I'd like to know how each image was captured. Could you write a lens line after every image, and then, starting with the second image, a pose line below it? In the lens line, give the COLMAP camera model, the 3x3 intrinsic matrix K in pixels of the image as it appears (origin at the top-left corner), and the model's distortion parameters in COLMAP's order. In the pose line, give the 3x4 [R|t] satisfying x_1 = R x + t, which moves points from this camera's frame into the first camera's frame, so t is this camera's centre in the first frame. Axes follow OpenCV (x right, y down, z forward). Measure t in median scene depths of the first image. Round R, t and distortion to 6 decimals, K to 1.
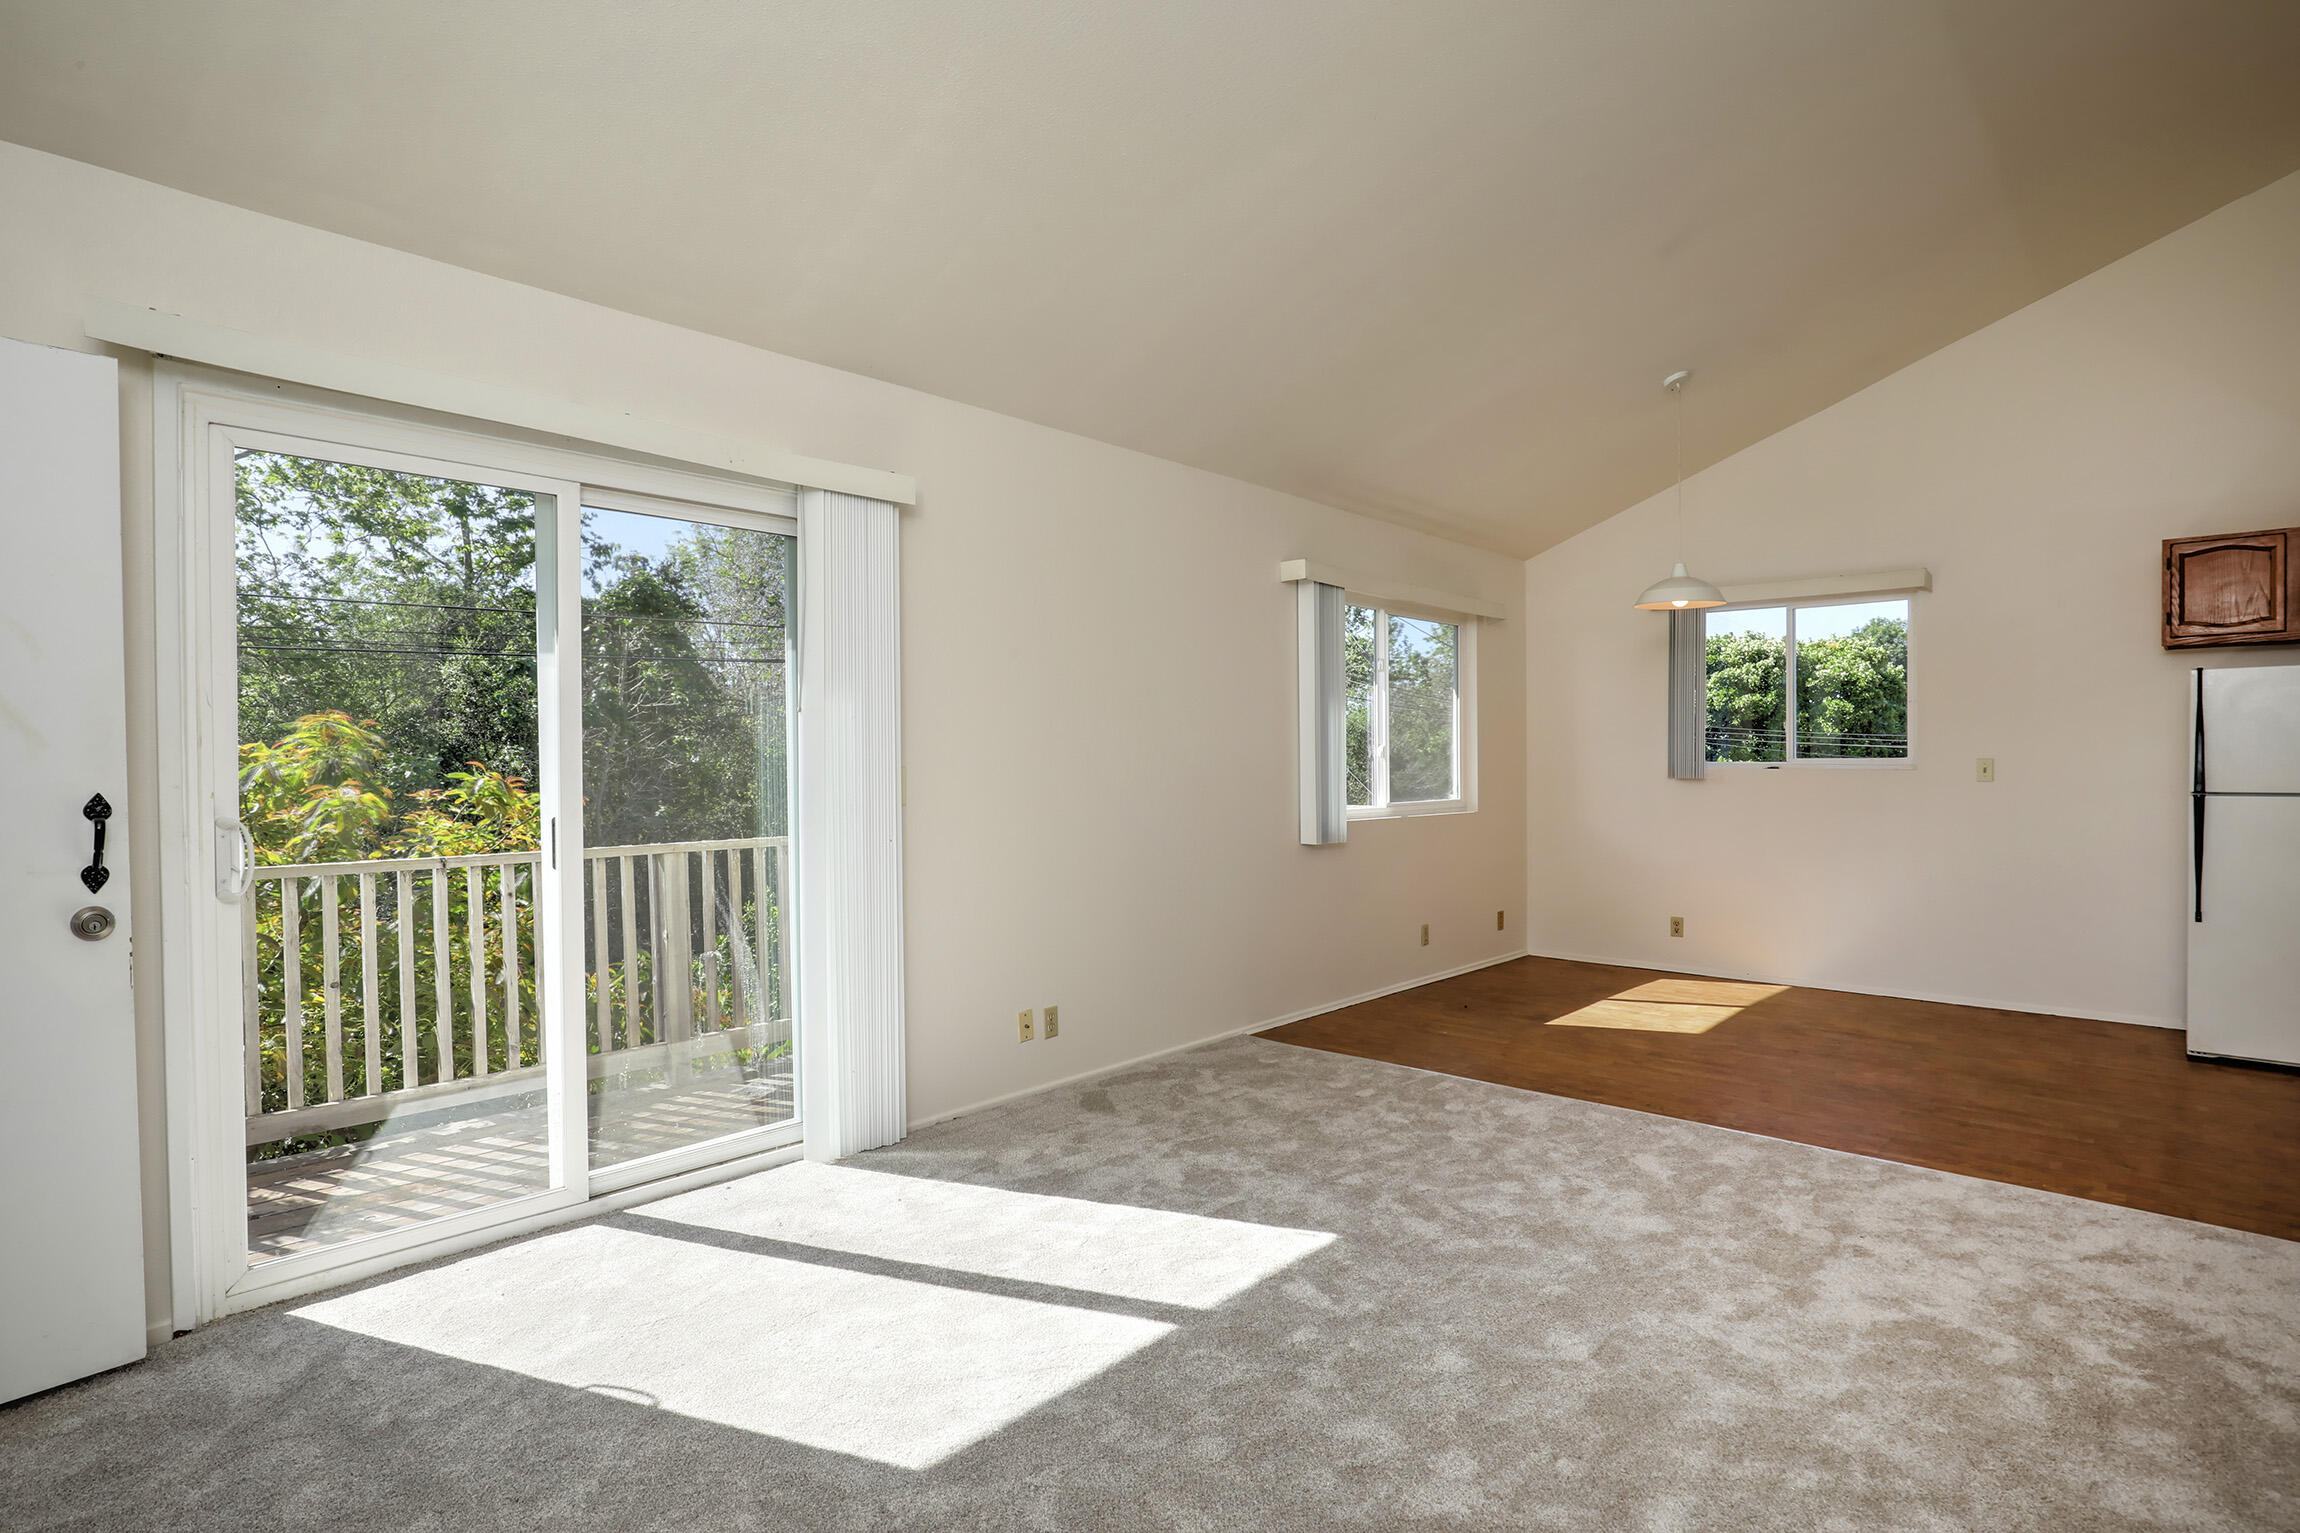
lens RADIAL K [[1142.5, 0, 1160.7], [0, 1142.5, 767.7], [0, 0, 1]] dist [-0.024912, -0.000053]
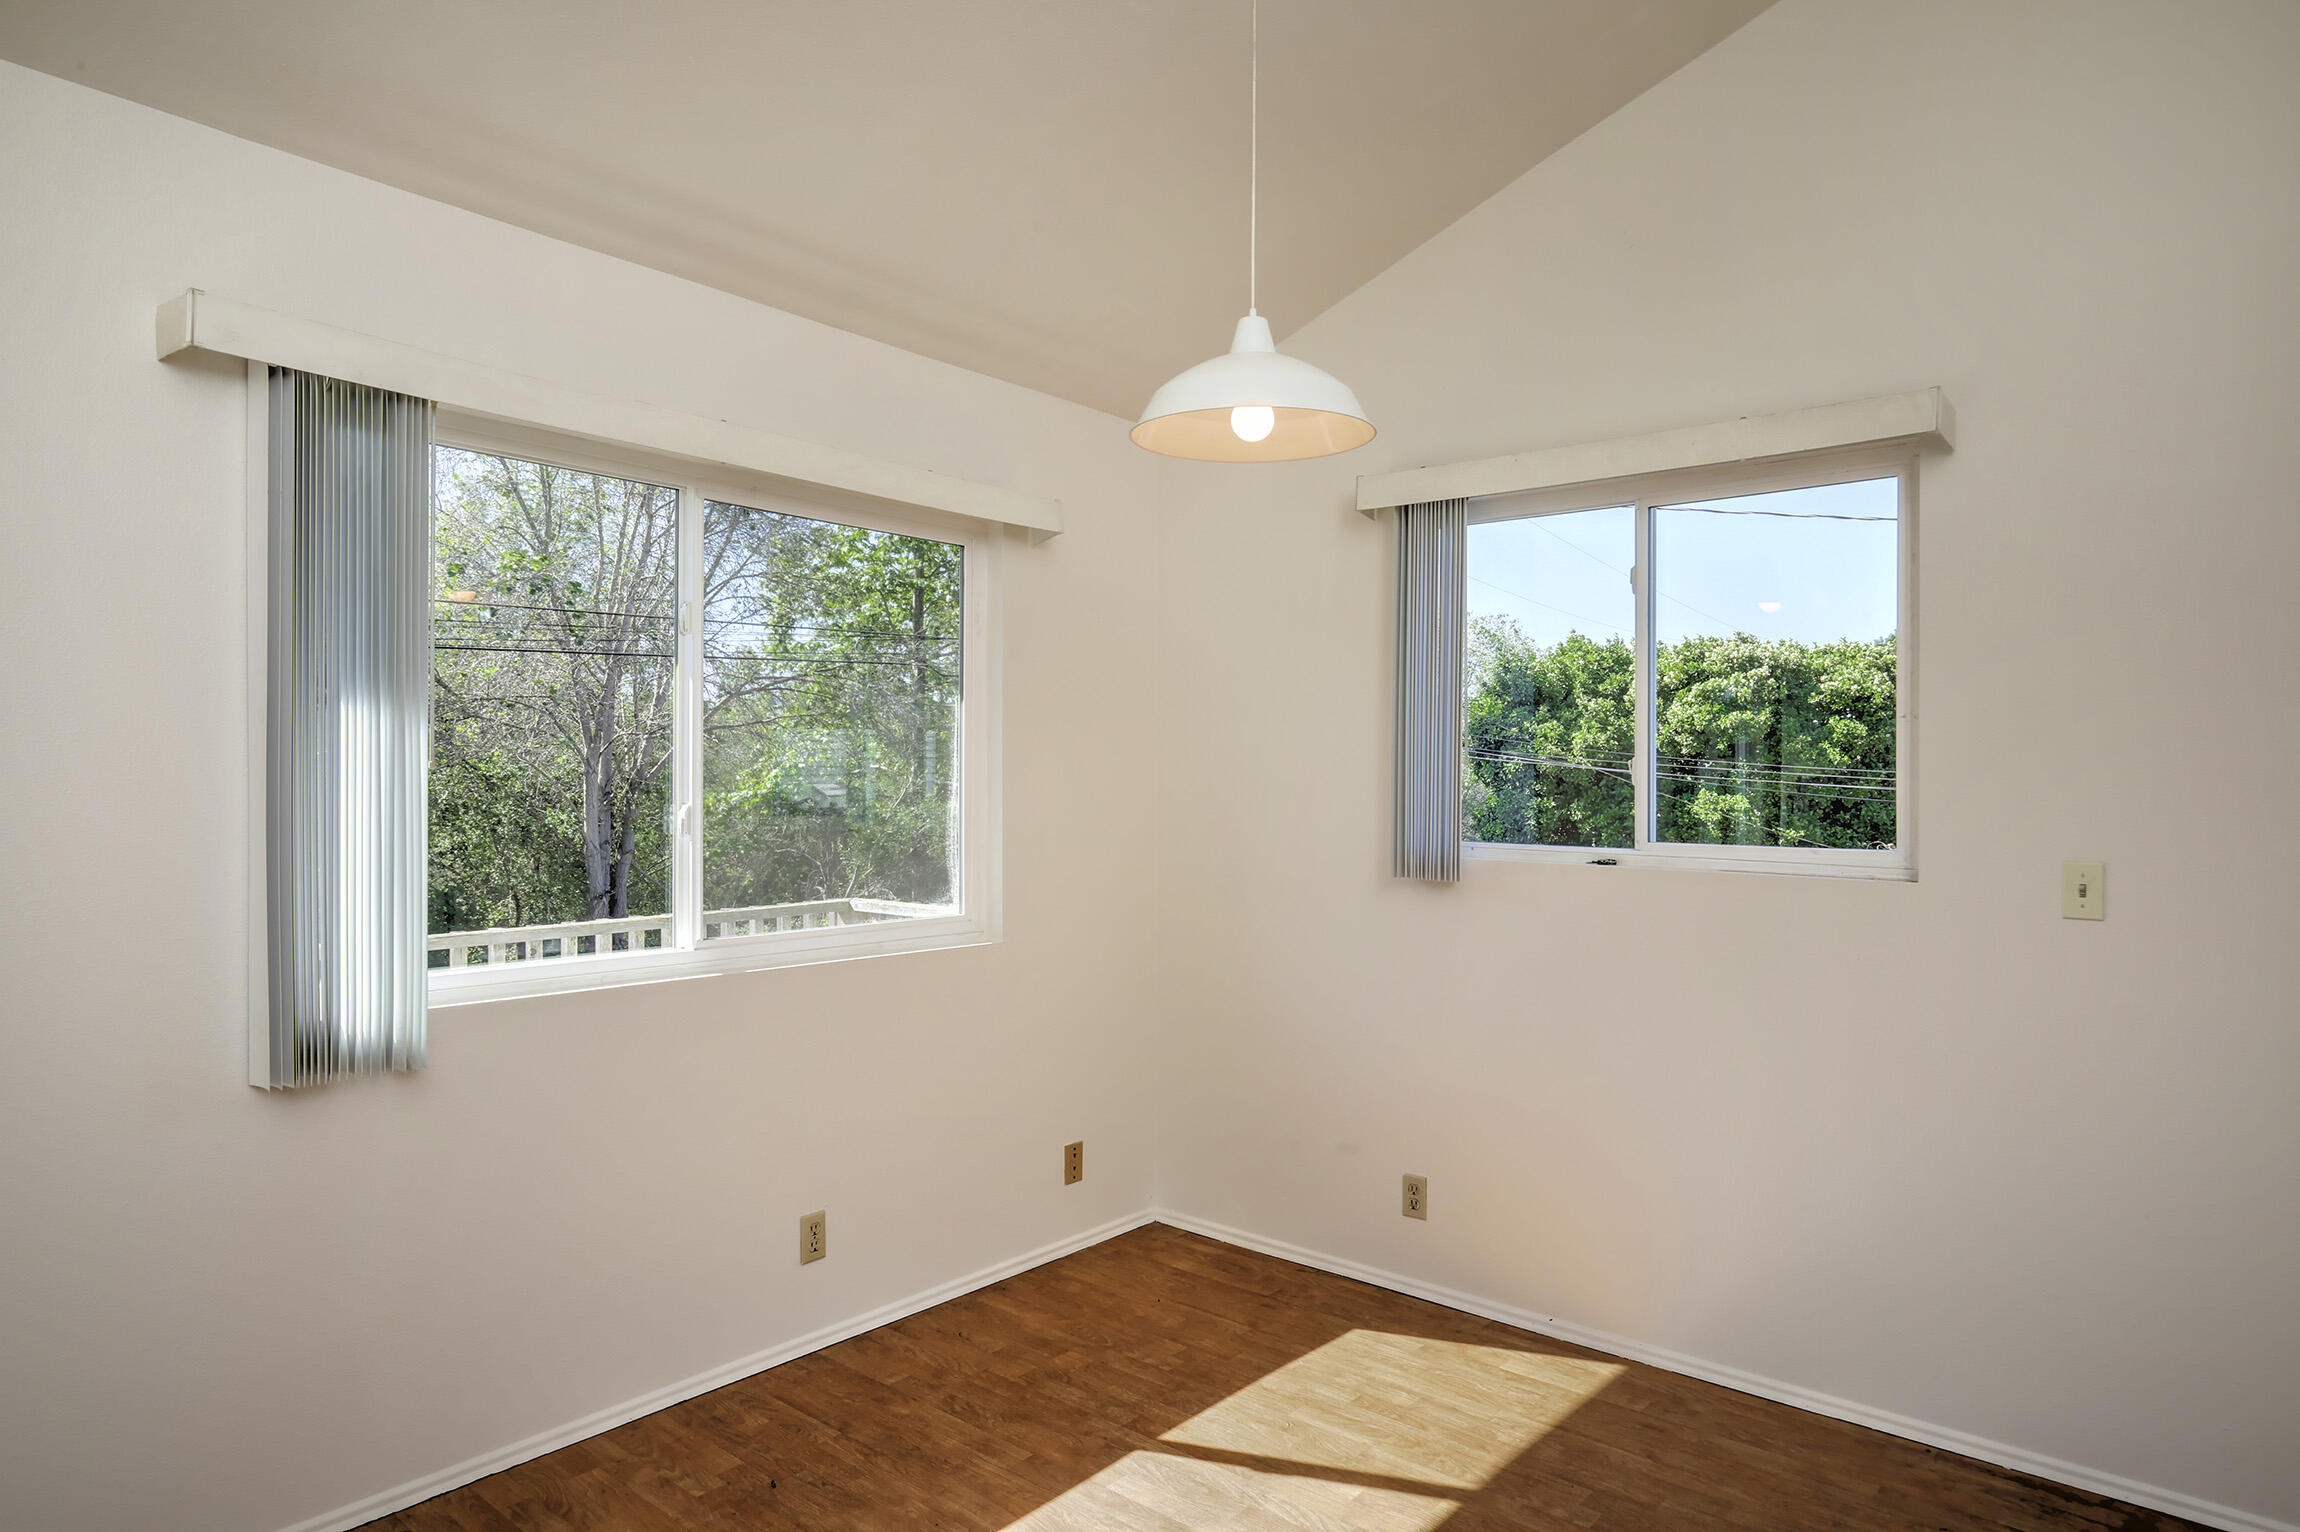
lens RADIAL K [[1324.0, 0, 1150.0], [0, 1324.0, 766.0], [0, 0, 1]] dist [-0.004461, -0.000561]
pose [[0.998841, 0.013004, 0.046347, 0.363480], [-0.012208, 0.999774, -0.017412, -0.029756], [-0.046563, 0.016826, 0.998774, 0.524473]]
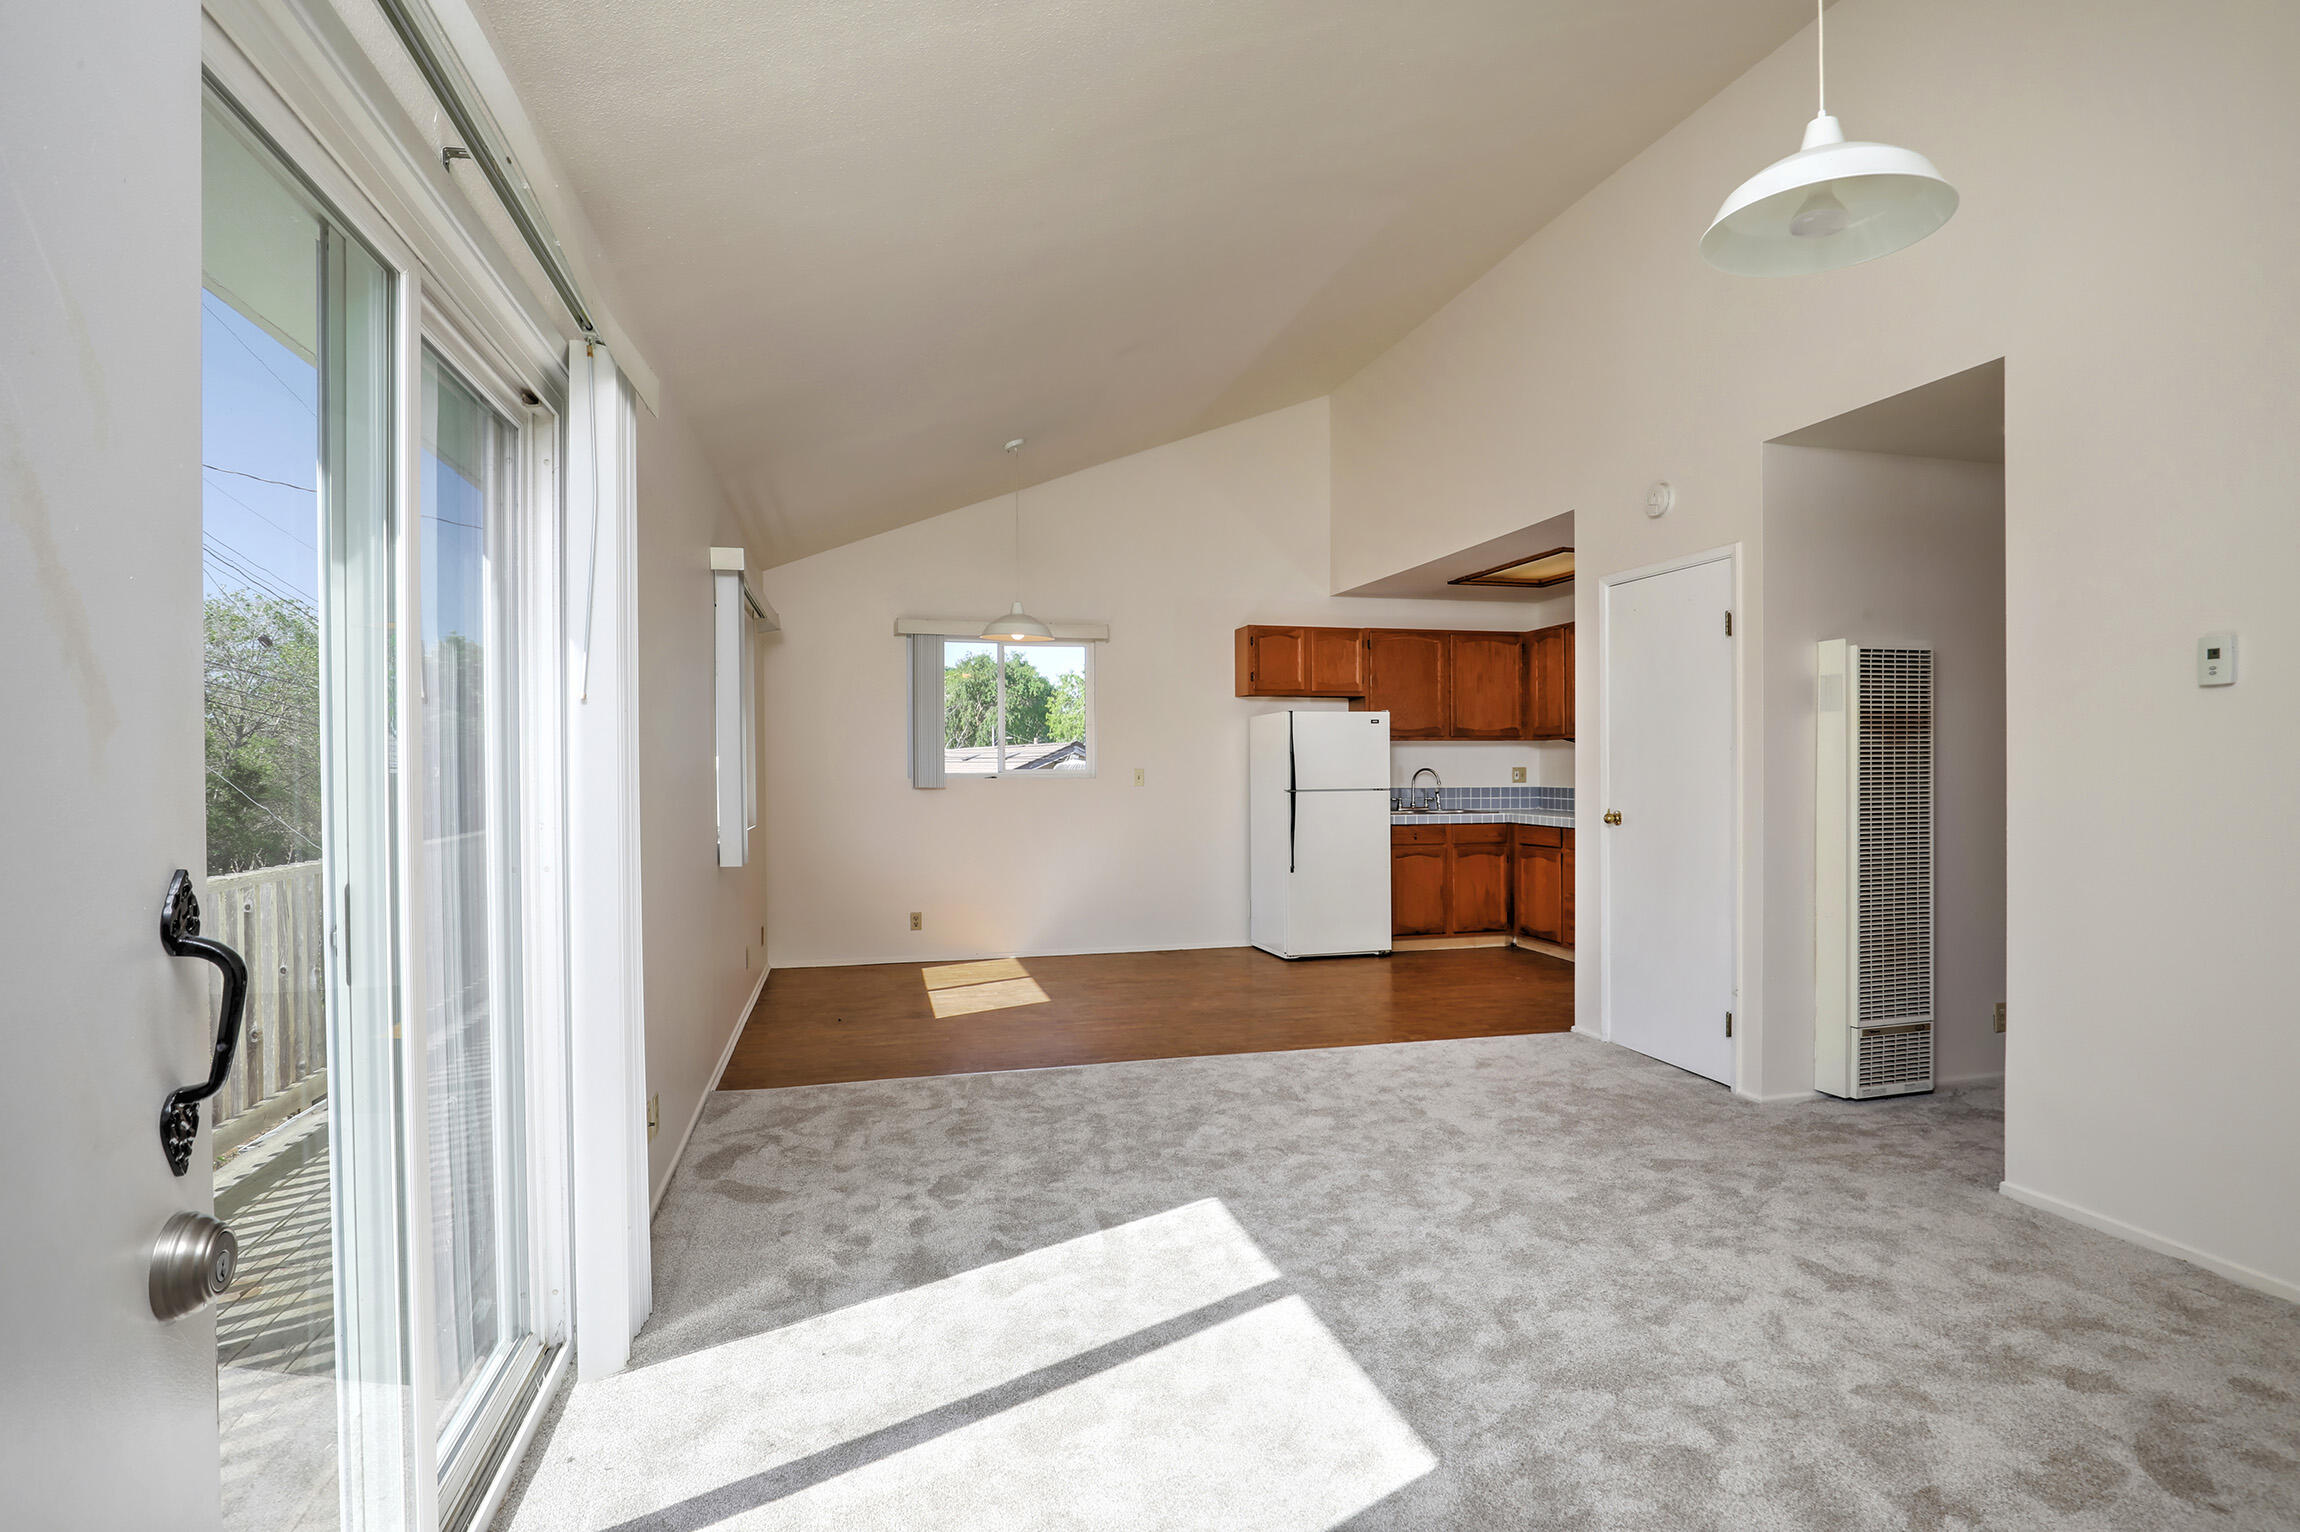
lens RADIAL K [[1142.5, 0, 1160.7], [0, 1142.5, 767.2], [0, 0, 1]] dist [-0.024912, -0.000053]
pose [[0.548523, -0.001674, 0.836134, -0.396609], [0.011723, 0.999915, -0.005689, -0.002010], [-0.836054, 0.012923, 0.548496, 0.211552]]
